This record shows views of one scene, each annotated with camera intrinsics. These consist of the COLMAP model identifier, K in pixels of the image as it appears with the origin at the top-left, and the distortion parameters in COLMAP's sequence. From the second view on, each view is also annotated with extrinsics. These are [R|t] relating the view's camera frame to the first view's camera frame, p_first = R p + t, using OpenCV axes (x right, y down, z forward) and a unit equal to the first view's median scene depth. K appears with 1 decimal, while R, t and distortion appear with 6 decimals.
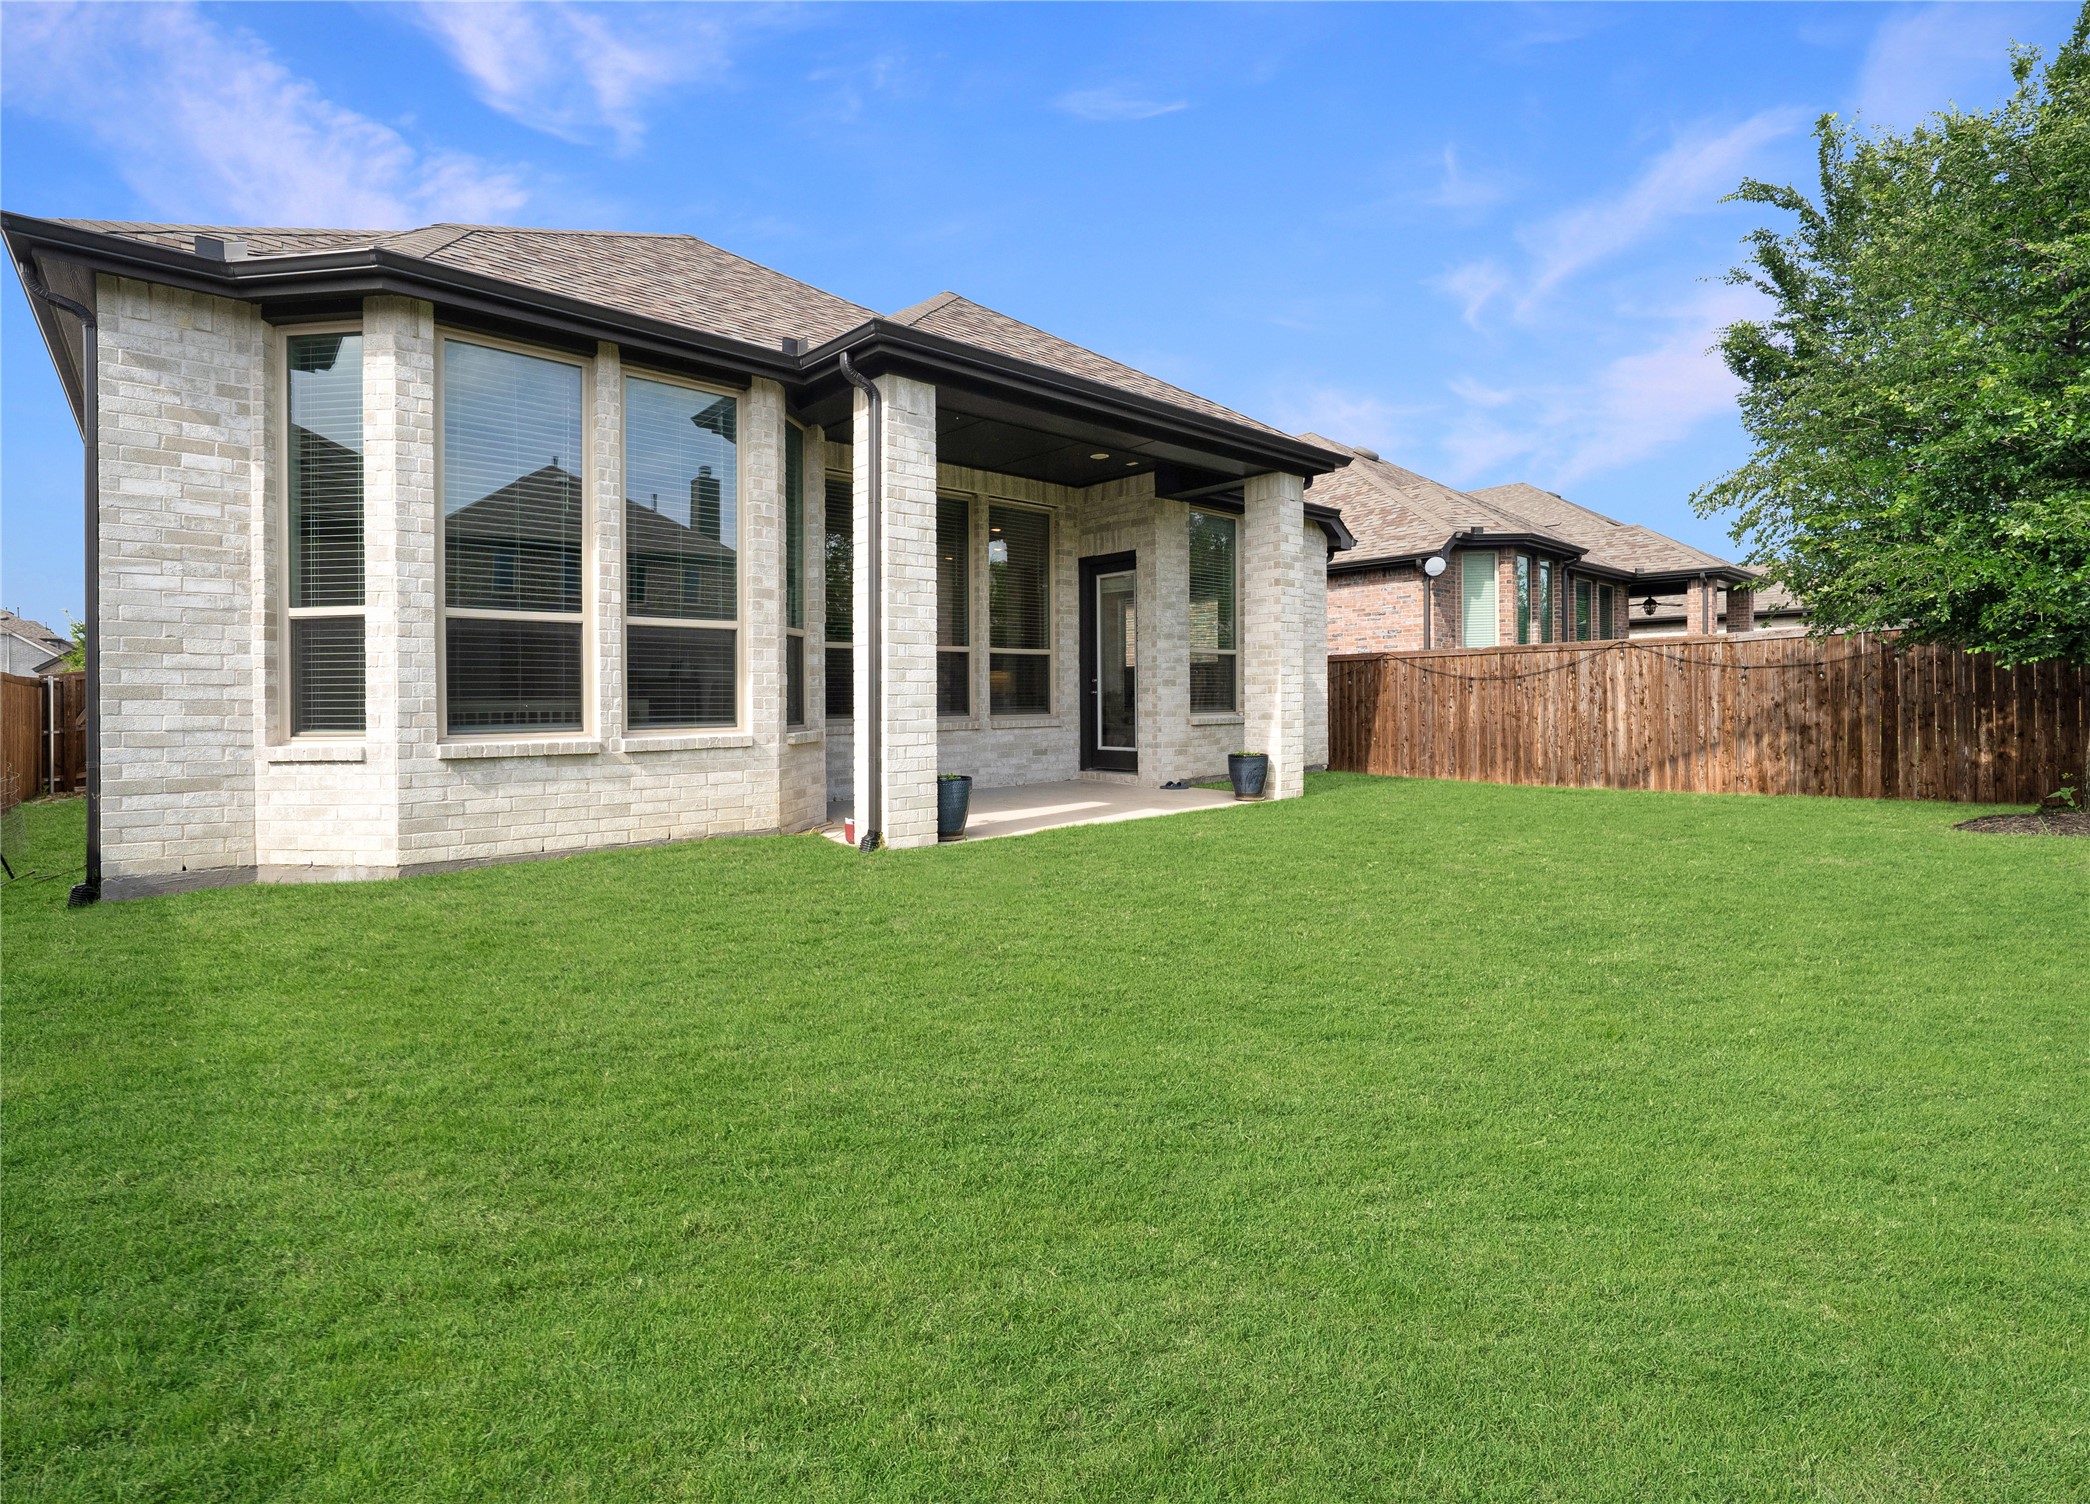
lens RADIAL K [[962.0, 0, 959.5], [0, 962.0, 700.9], [0, 0, 1]] dist [-0.003842, -0.000746]
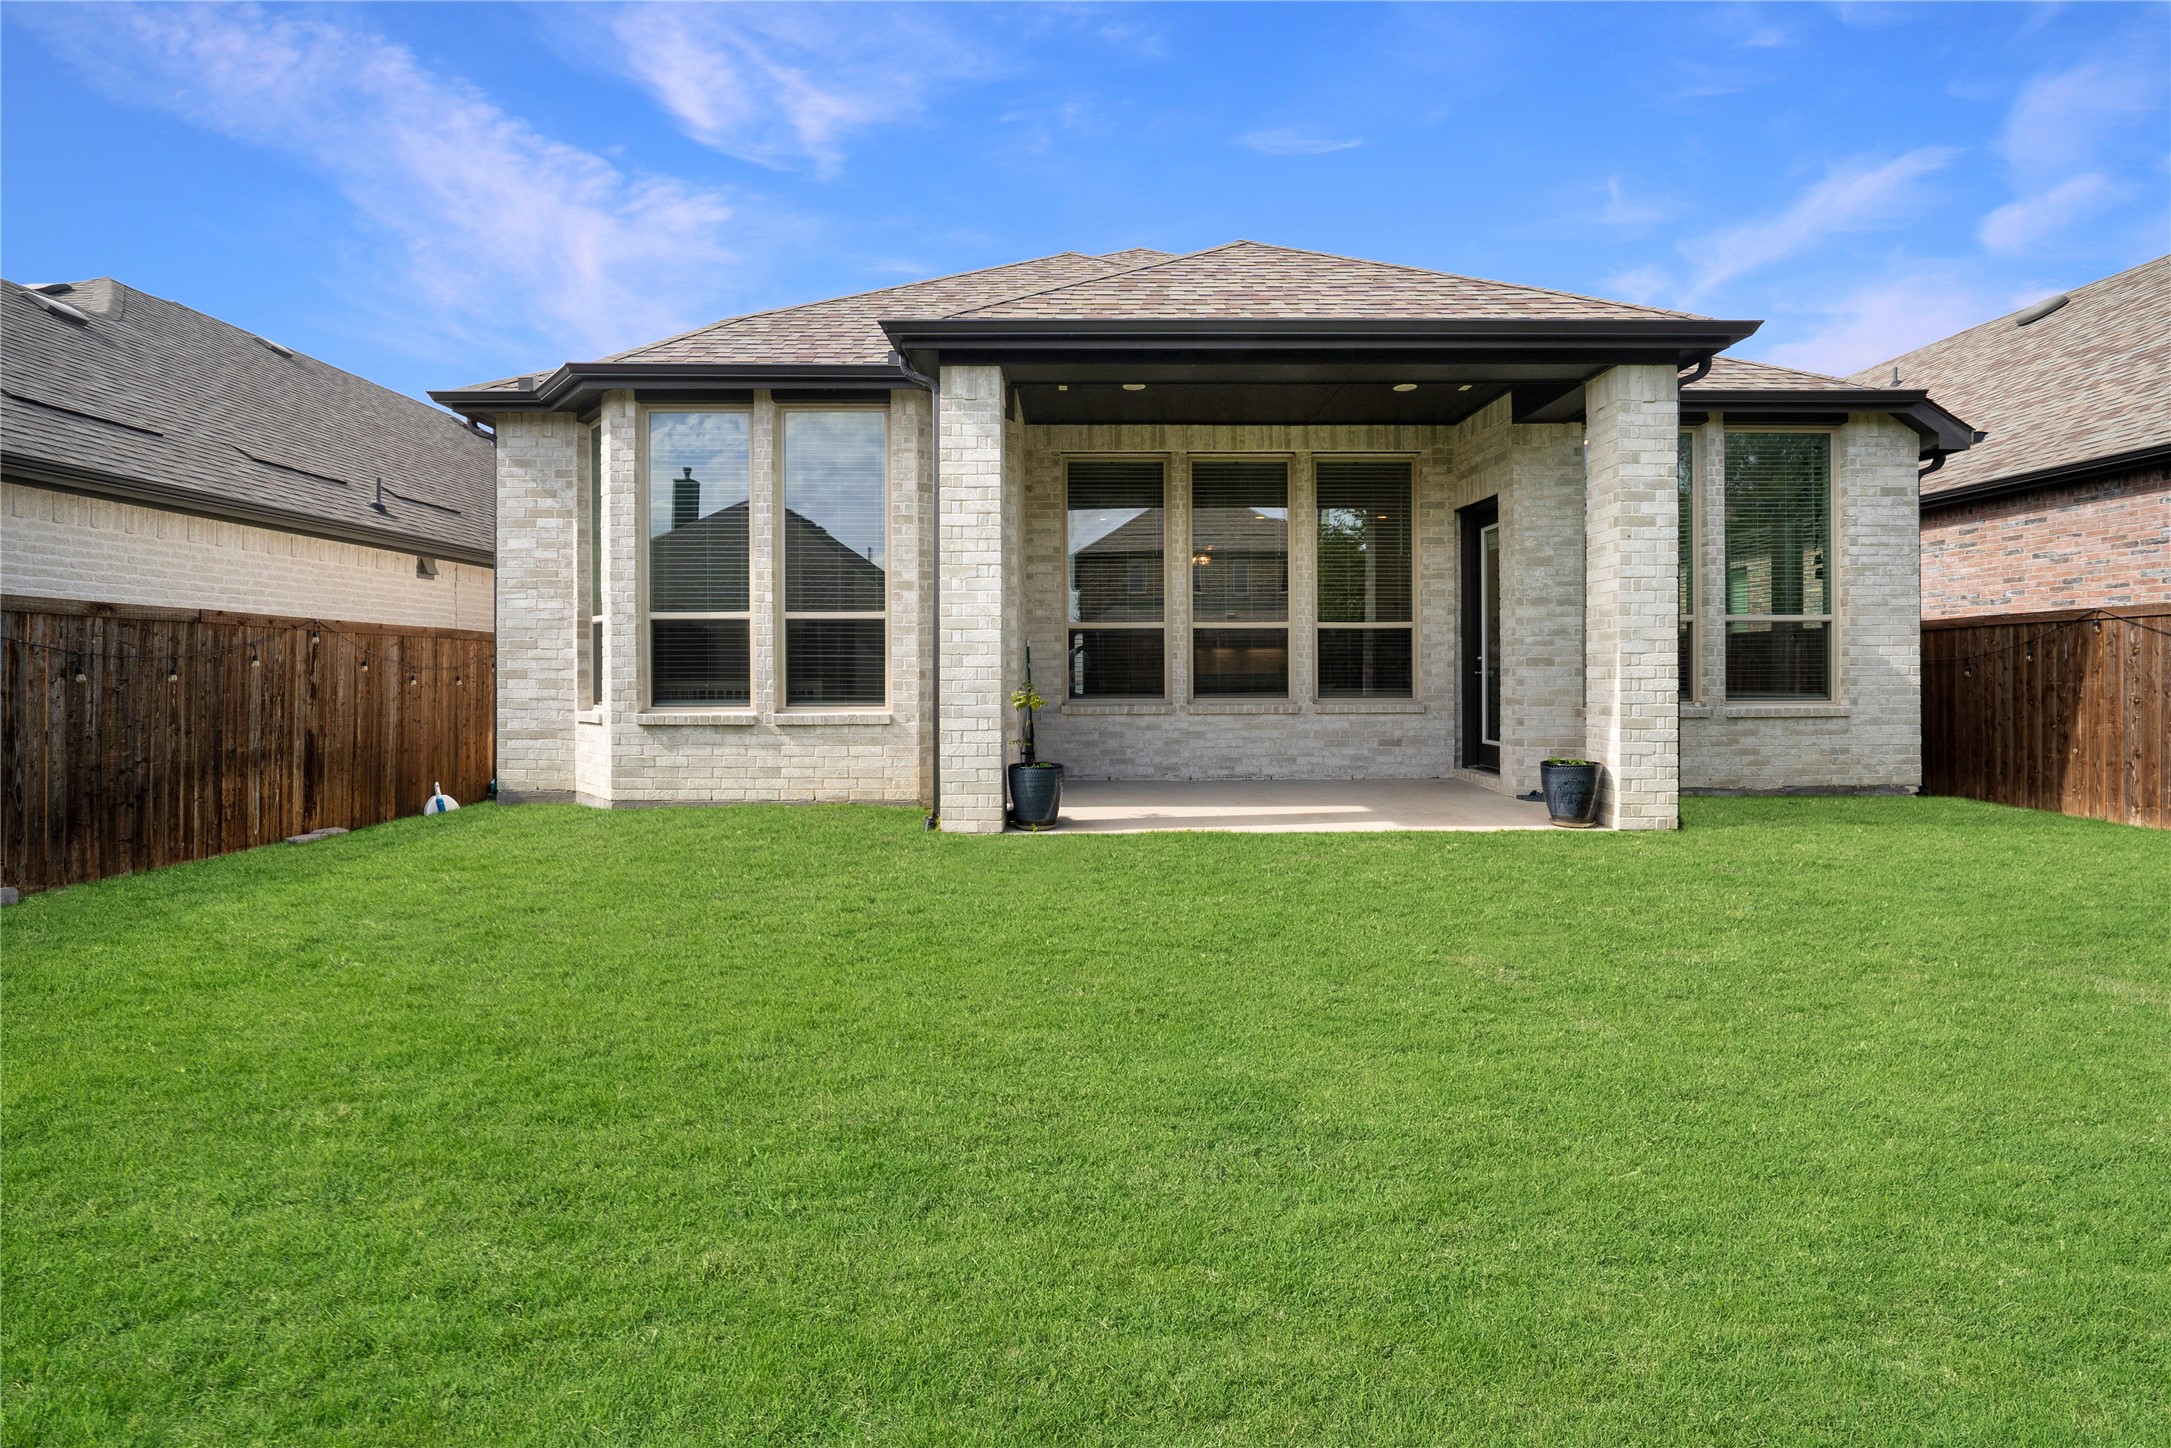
lens RADIAL K [[912.5, 0, 1083.8], [0, 912.5, 668.1], [0, 0, 1]] dist [-0.002826, -0.000108]
pose [[0.778295, 0.005183, -0.627877, 0.440068], [-0.005826, 0.999982, 0.001032, -0.014038], [0.627872, 0.002855, 0.778312, 0.229306]]
